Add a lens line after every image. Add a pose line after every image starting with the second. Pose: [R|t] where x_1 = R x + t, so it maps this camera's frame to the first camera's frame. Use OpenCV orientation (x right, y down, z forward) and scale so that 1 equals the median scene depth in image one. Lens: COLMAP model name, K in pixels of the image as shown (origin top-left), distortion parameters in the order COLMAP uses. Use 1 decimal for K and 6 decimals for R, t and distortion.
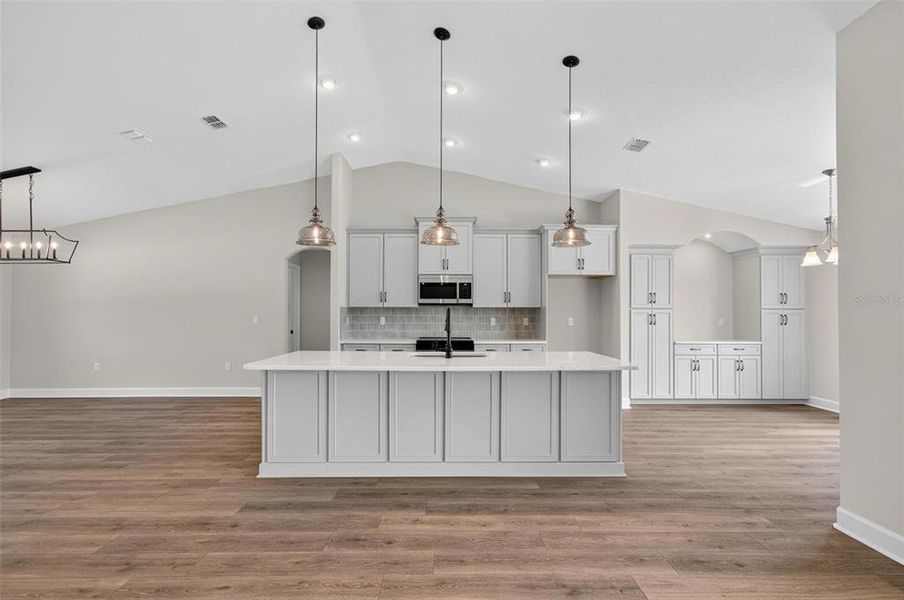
lens RADIAL K [[404.3, 0, 470.6], [0, 404.3, 304.5], [0, 0, 1]] dist [0.000897, 0.004696]
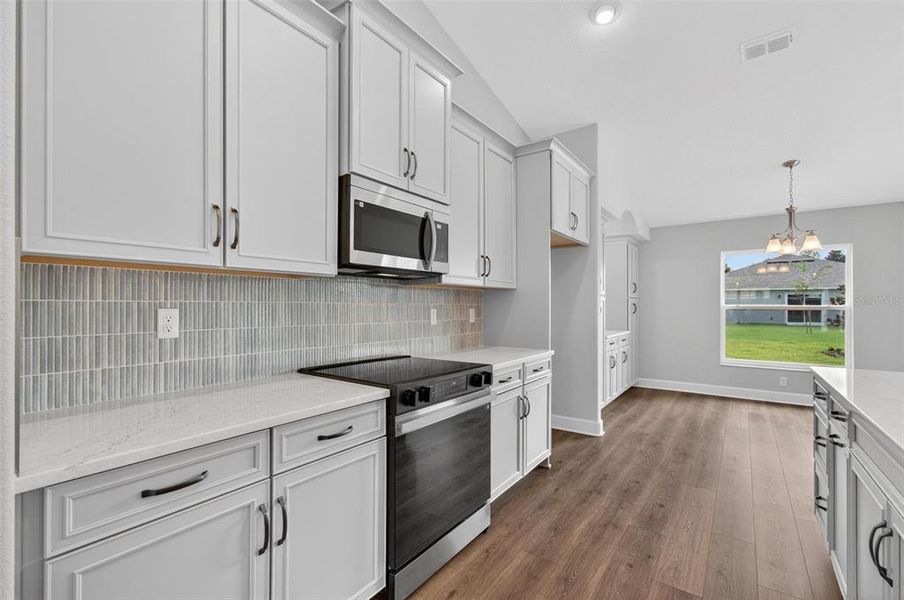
lens RADIAL K [[404.3, 0, 456.1], [0, 404.3, 303.2], [0, 0, 1]] dist [0.000897, 0.004696]
pose [[0.621979, 0.004698, 0.783020, -0.323041], [-0.019246, 0.999772, 0.009290, 0.023025], [-0.782798, -0.020848, 0.621927, 0.738739]]
